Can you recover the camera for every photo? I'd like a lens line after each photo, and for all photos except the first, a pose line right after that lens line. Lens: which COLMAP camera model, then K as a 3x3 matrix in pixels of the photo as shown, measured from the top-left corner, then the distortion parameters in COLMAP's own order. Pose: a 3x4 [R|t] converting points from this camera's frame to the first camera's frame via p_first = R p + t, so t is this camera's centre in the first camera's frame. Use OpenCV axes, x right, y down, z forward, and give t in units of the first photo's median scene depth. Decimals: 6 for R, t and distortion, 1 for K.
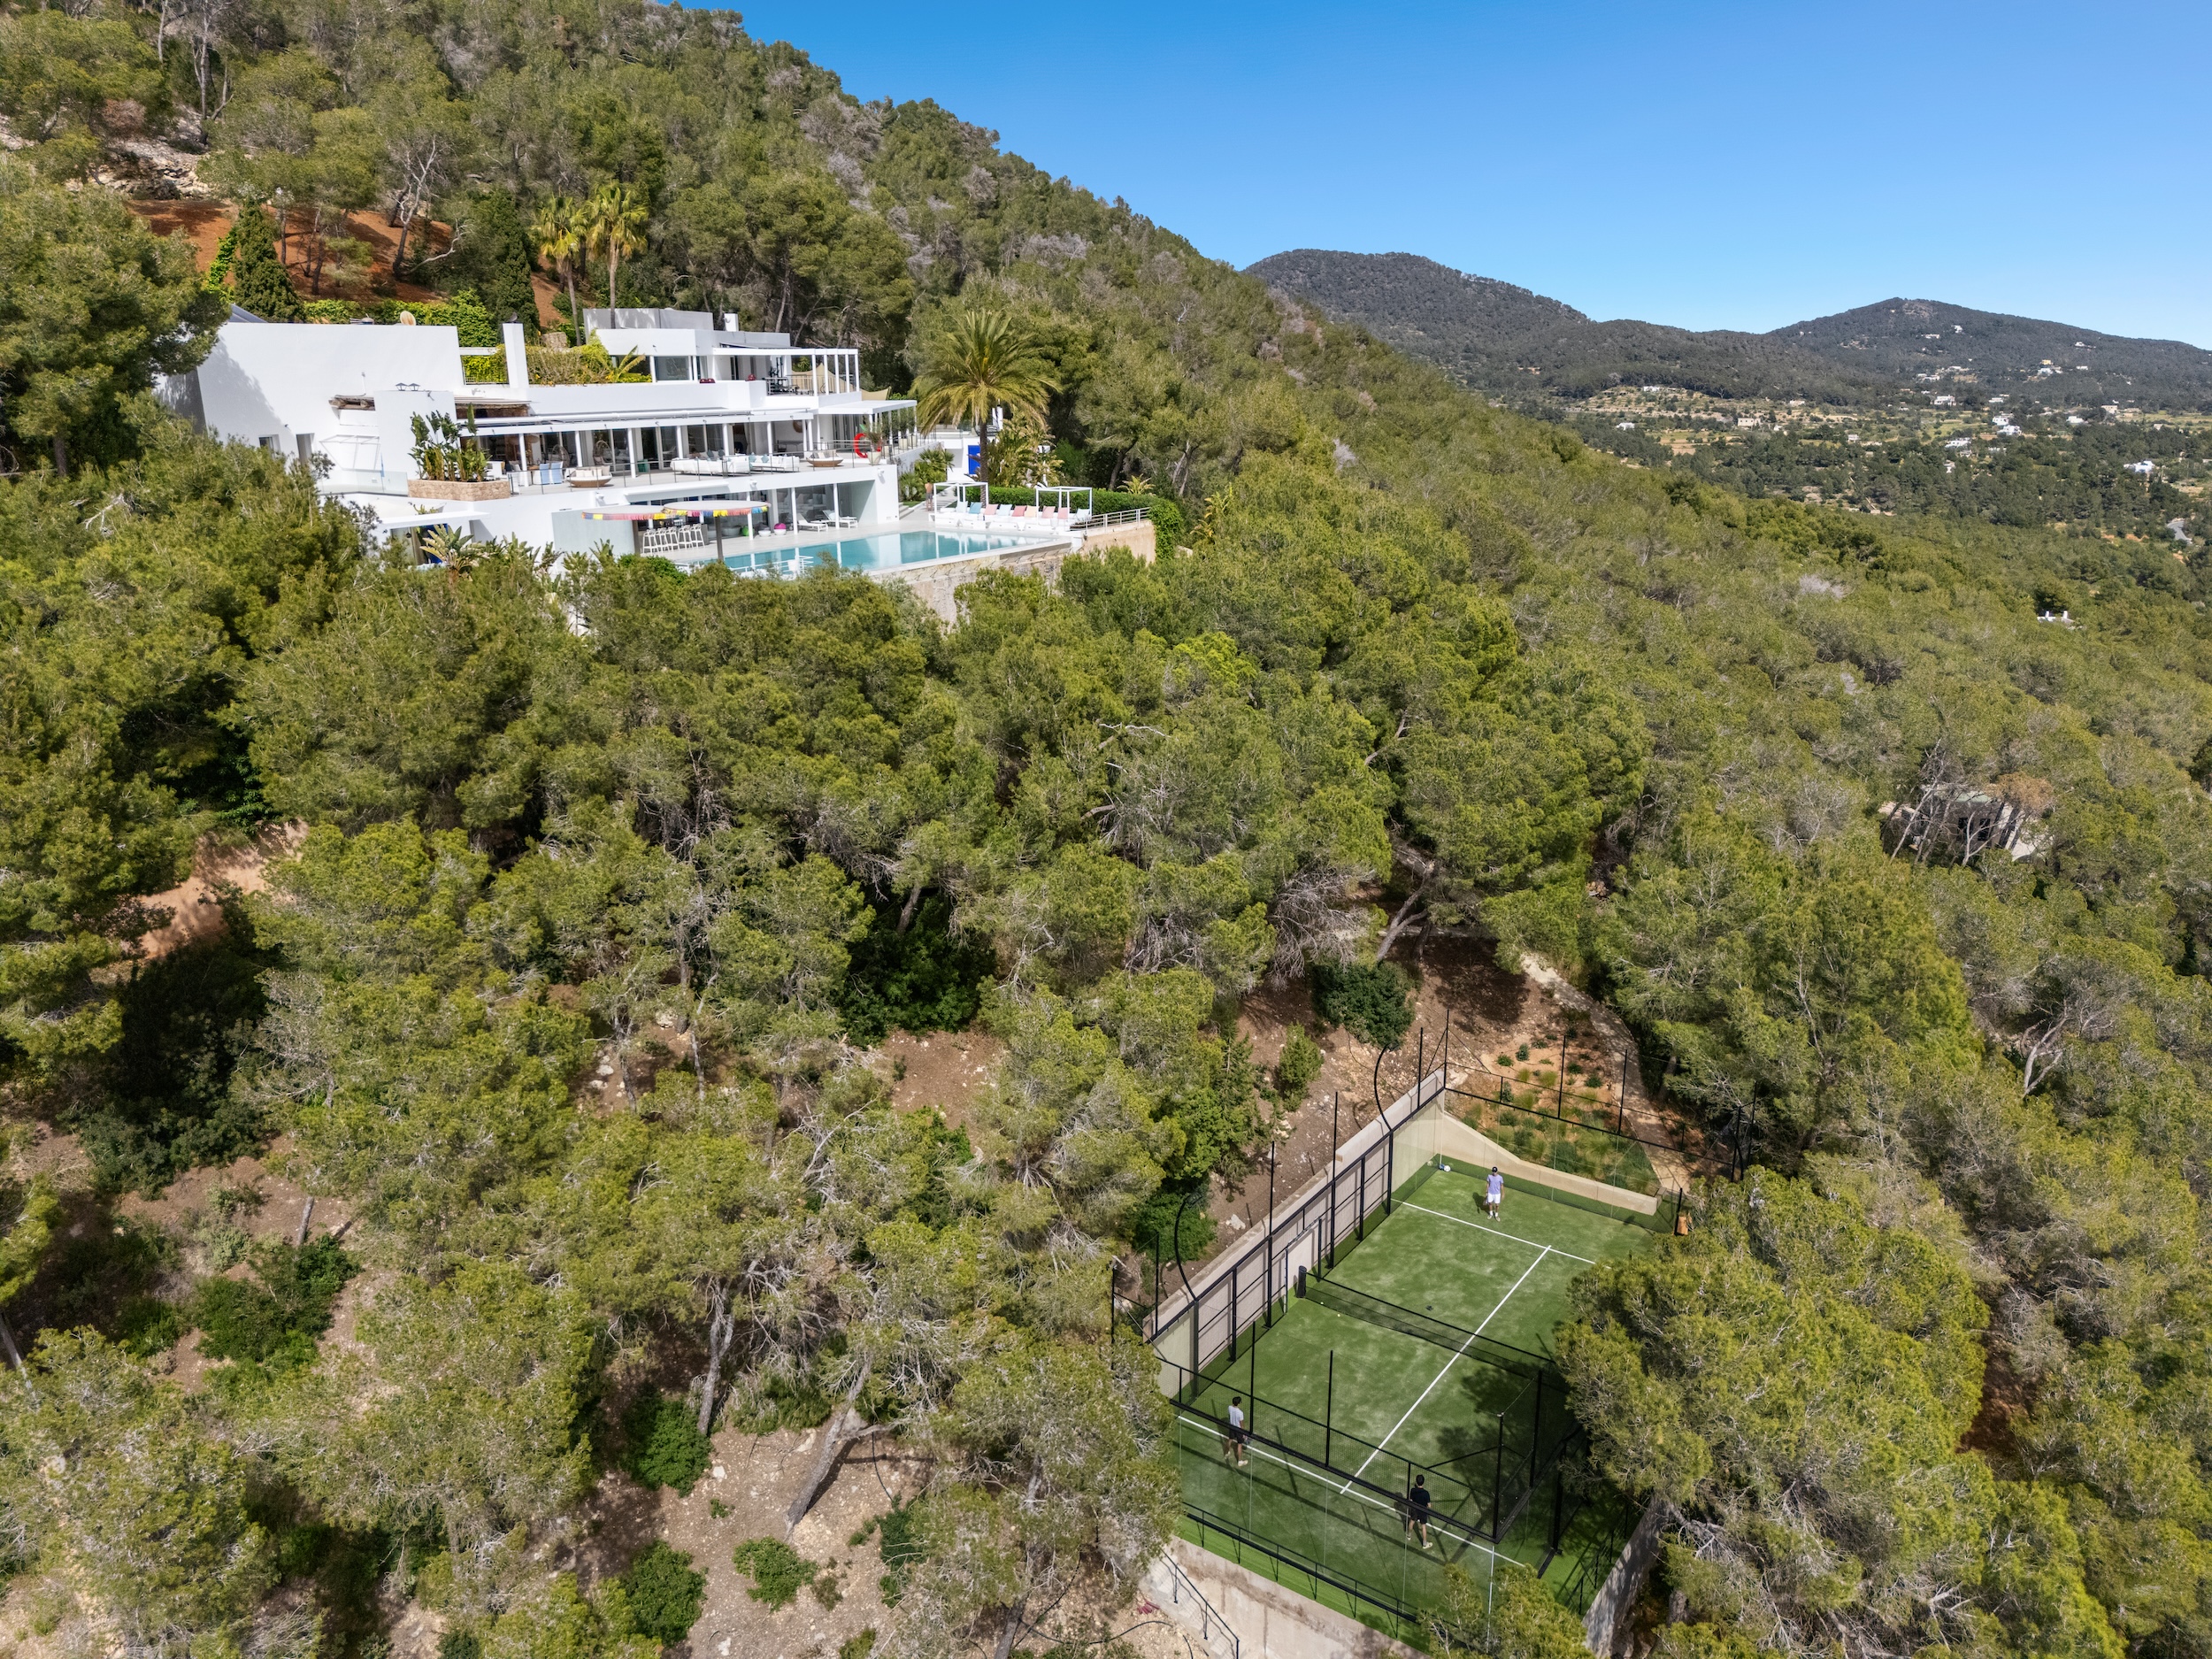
lens RADIAL K [[1614.0, 0, 1113.0], [0, 1614.0, 829.0], [0, 0, 1]] dist [0.164210, -0.247348]
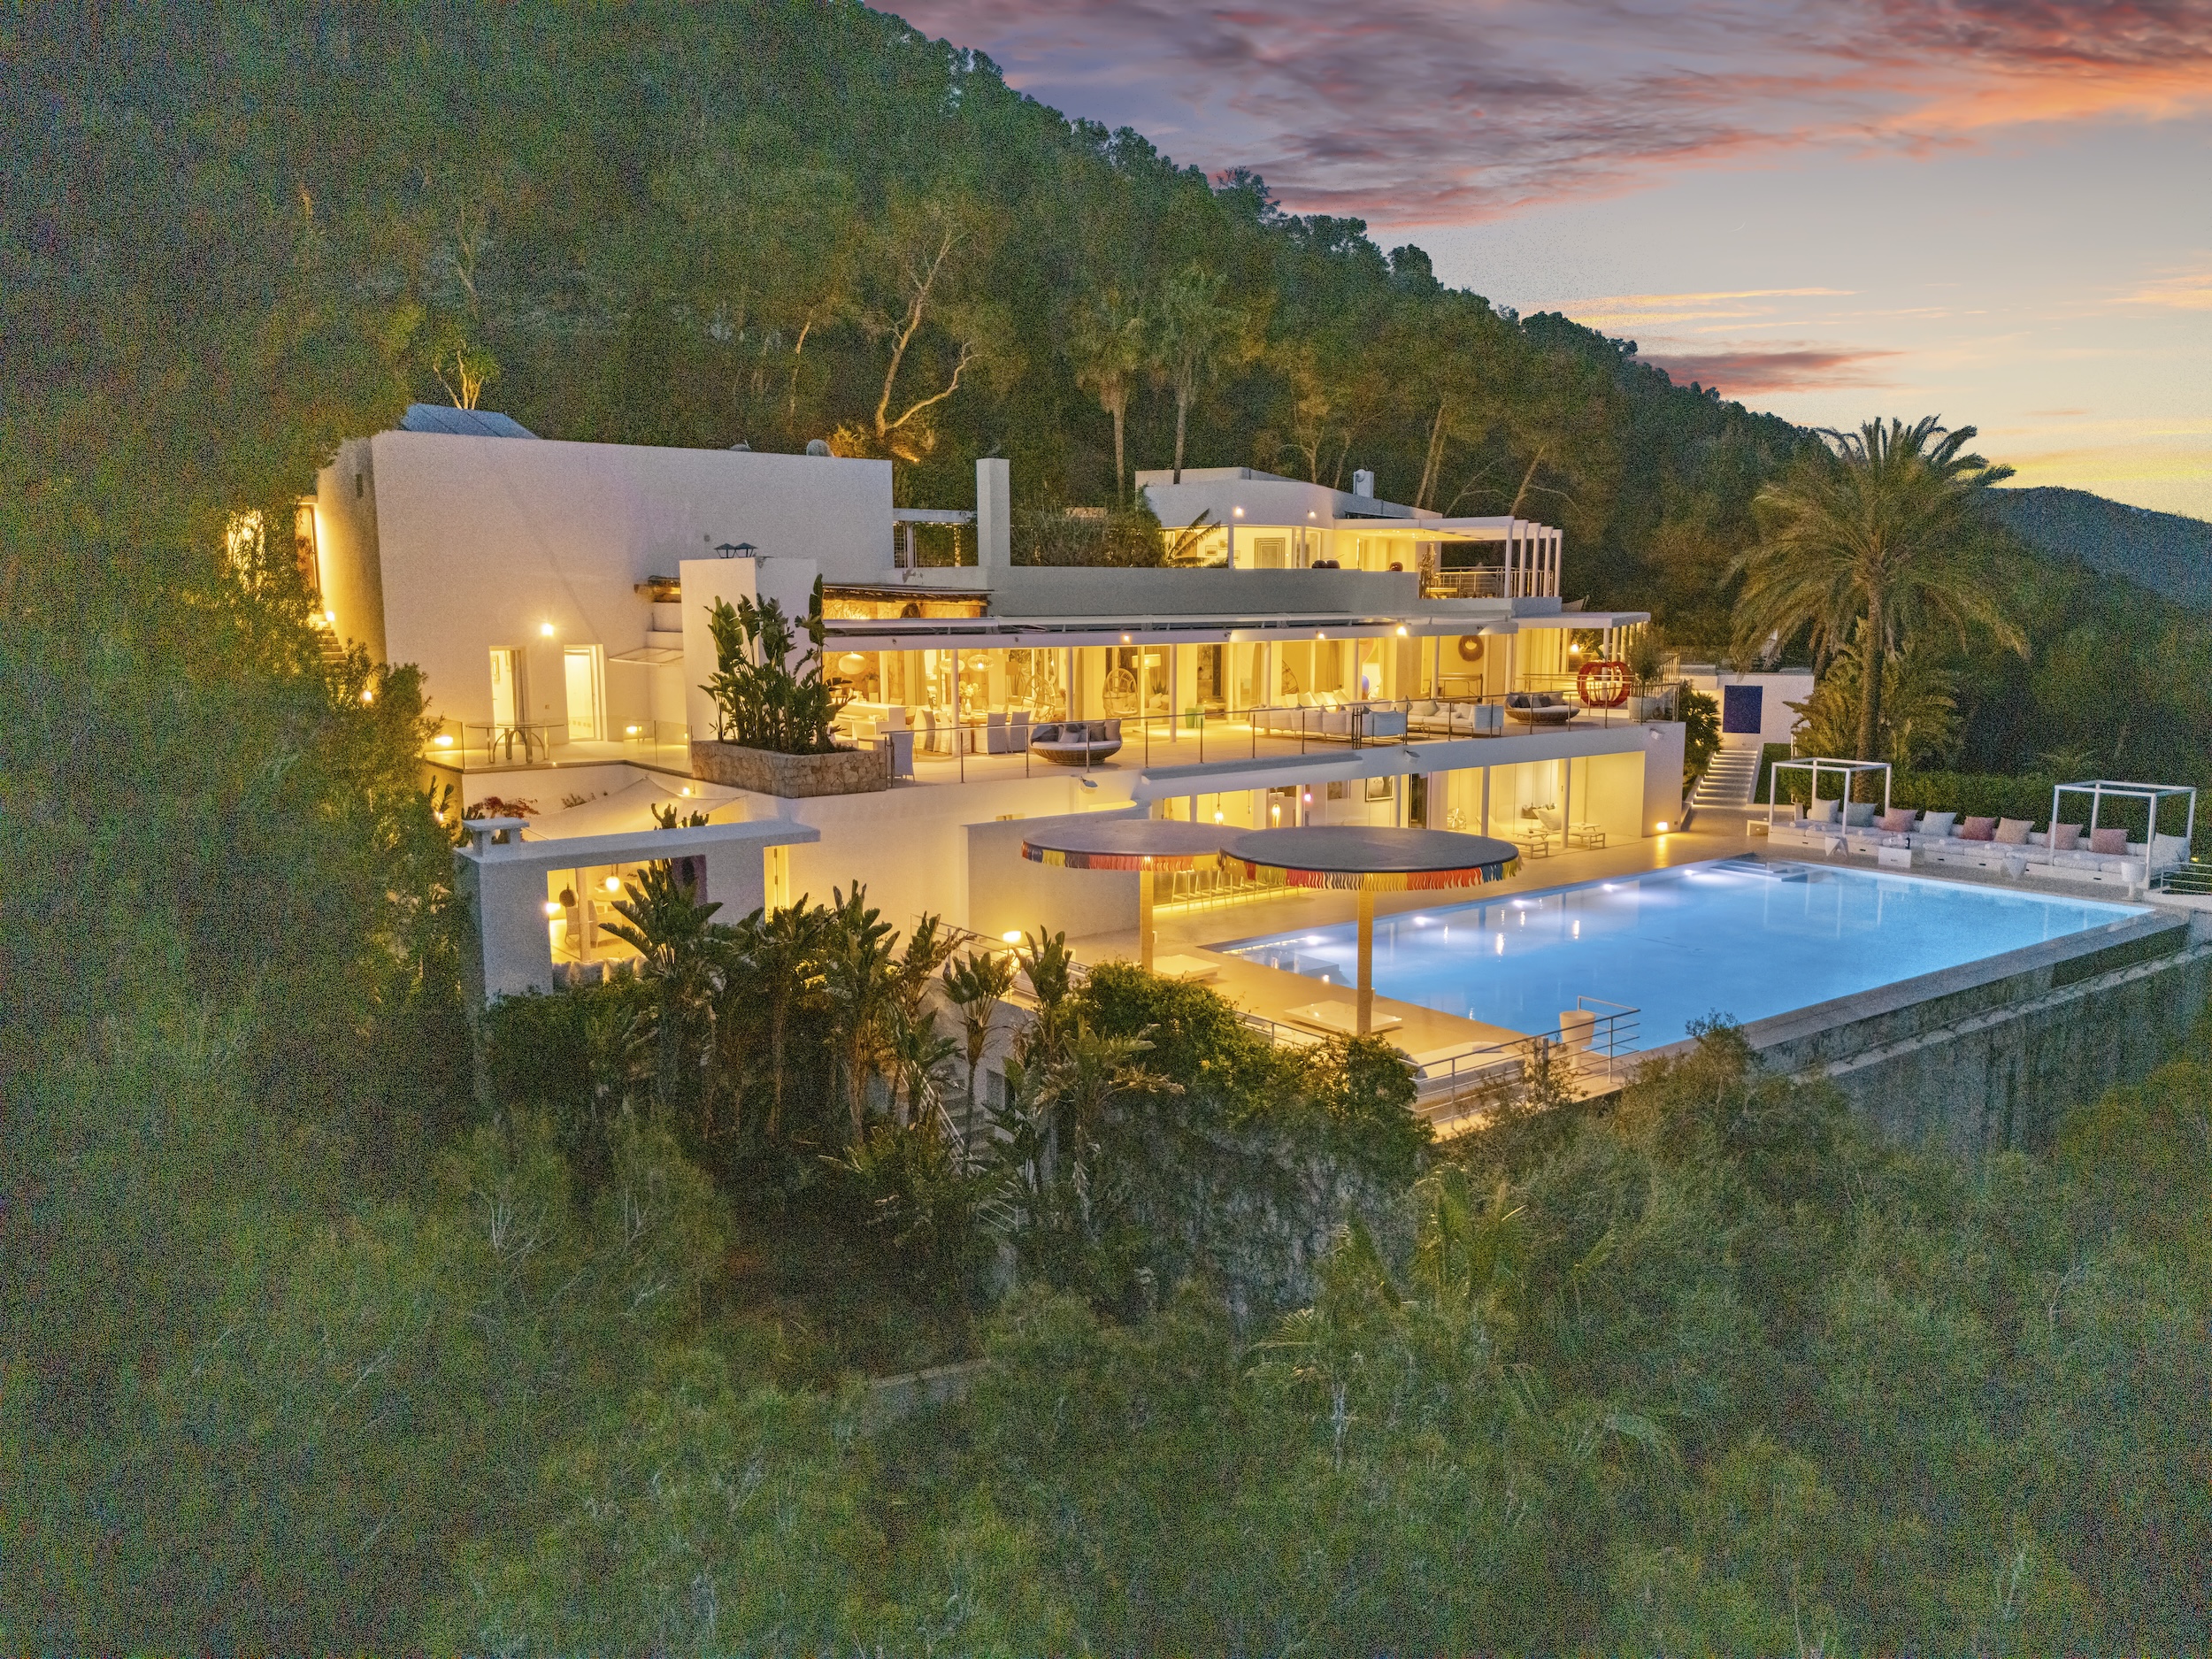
lens RADIAL K [[1614.0, 0, 1113.0], [0, 1614.0, 829.0], [0, 0, 1]] dist [0.164210, -0.247348]
pose [[0.946226, 0.059449, -0.317998, -0.122790], [-0.104013, 0.986685, -0.125037, -0.101436], [0.306330, 0.151389, 0.939810, 0.434812]]
